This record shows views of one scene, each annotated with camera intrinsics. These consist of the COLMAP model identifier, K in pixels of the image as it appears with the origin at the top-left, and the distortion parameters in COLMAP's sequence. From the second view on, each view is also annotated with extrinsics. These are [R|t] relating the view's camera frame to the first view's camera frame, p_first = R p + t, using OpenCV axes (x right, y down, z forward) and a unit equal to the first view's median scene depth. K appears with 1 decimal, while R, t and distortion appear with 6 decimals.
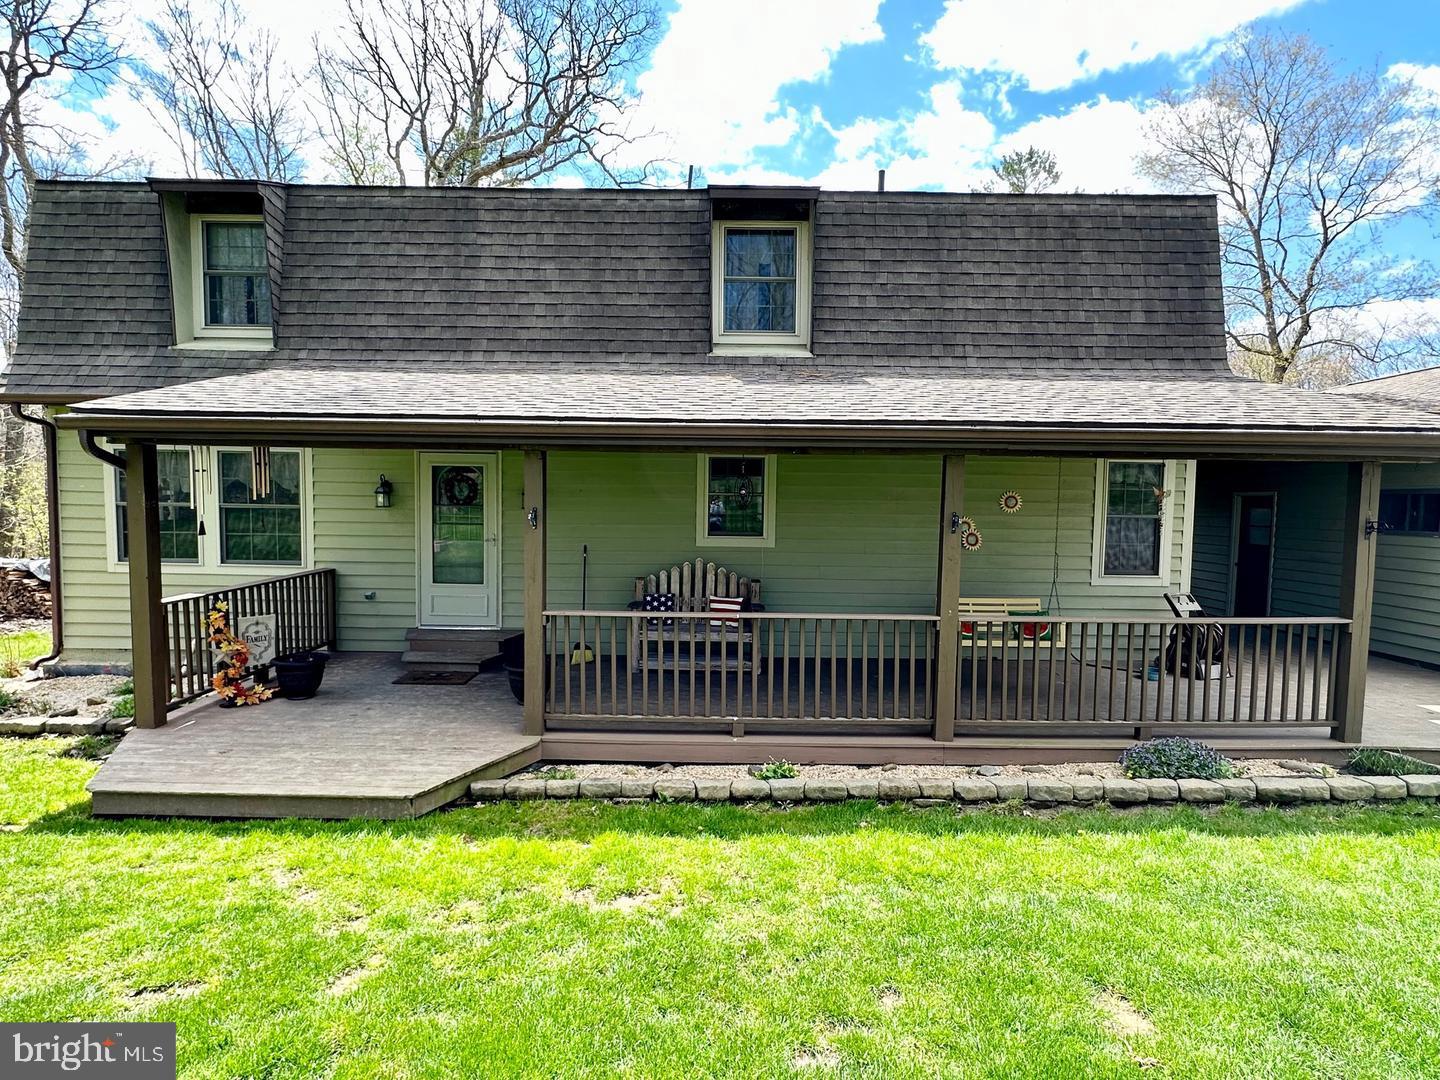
lens RADIAL K [[736.0, 0, 694.8], [0, 736.0, 533.3], [0, 0, 1]] dist [-0.003075, -0.000112]
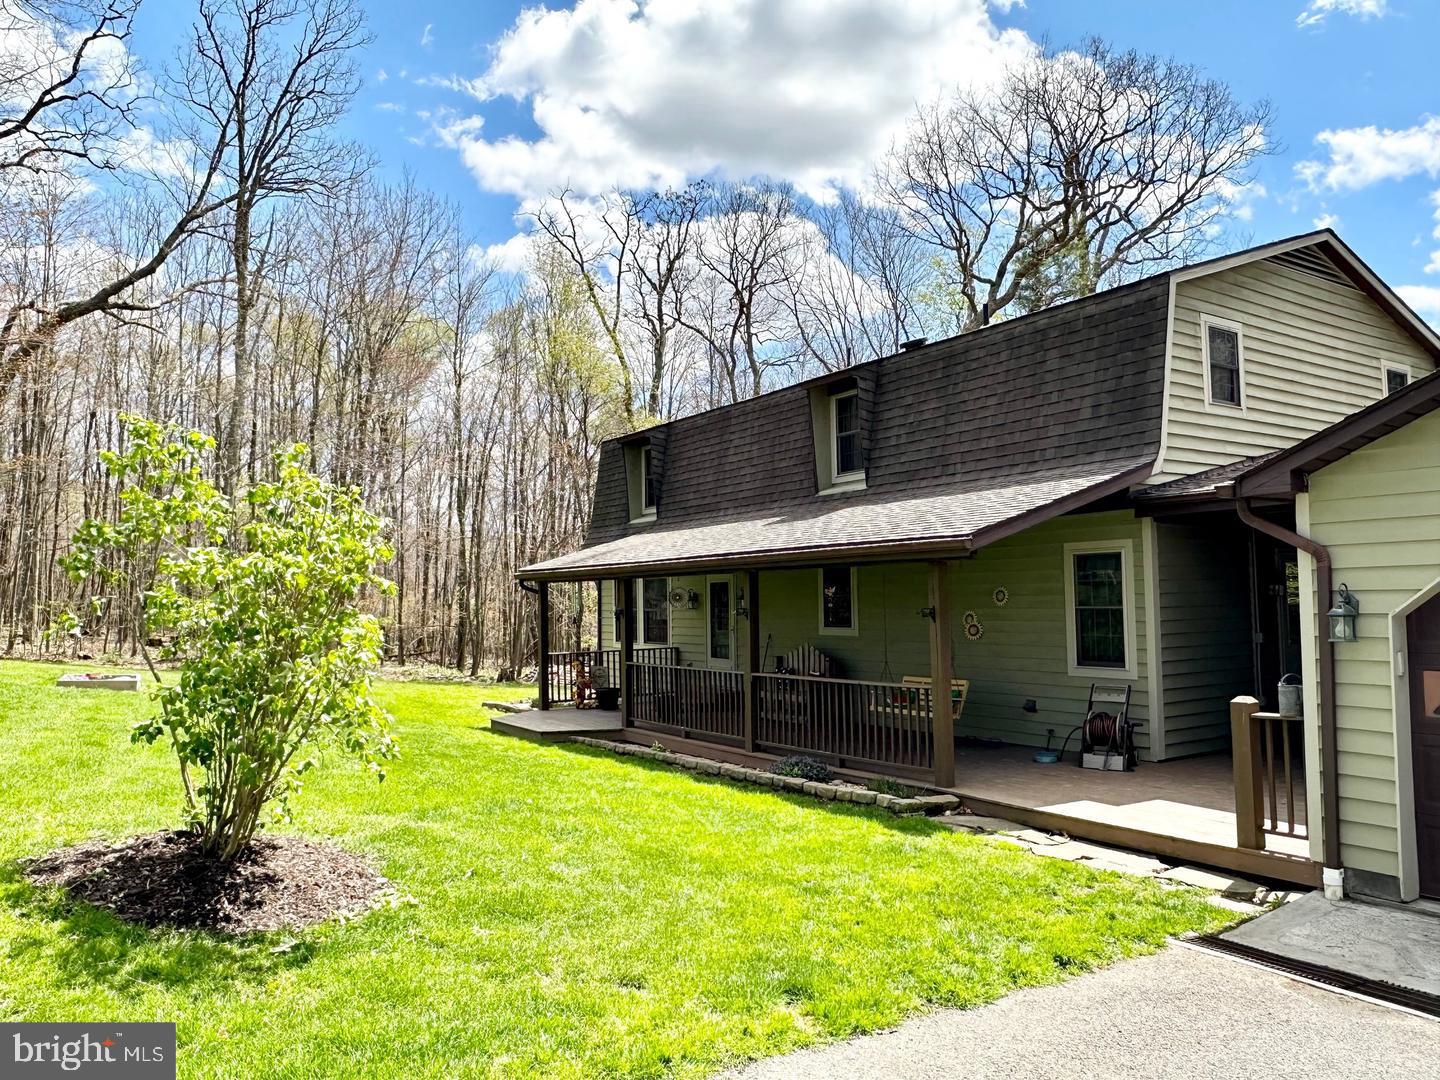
lens RADIAL K [[1022.8, 0, 720.0], [0, 1022.8, 540.0], [0, 0, 1]] dist [-0.002286, -0.000176]
pose [[0.556901, -0.071834, -0.827467, 1.478010], [-0.024670, 0.994383, -0.102927, 0.042250], [0.830213, 0.077734, 0.552000, -0.200947]]
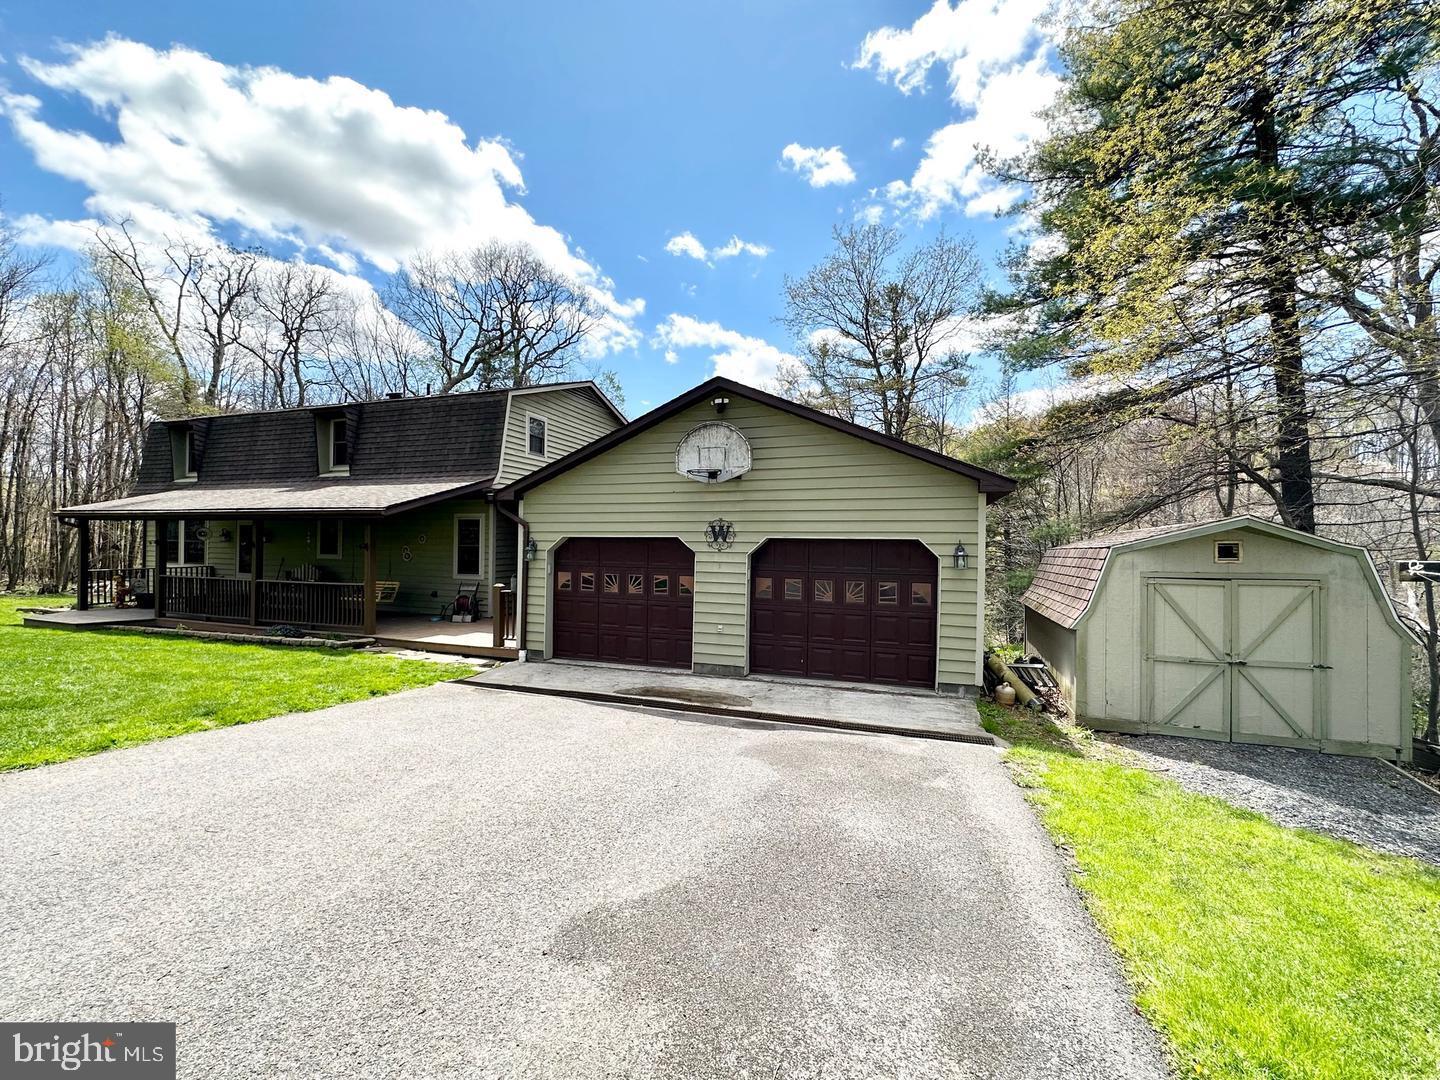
lens RADIAL K [[579.8, 0, 721.0], [0, 579.8, 536.9], [0, 0, 1]] dist [0.001350, 0.000463]
pose [[0.944469, -0.005058, -0.328560, 1.821048], [-0.017836, 0.997618, -0.066629, 0.049930], [0.328115, 0.068790, 0.942130, -0.309279]]
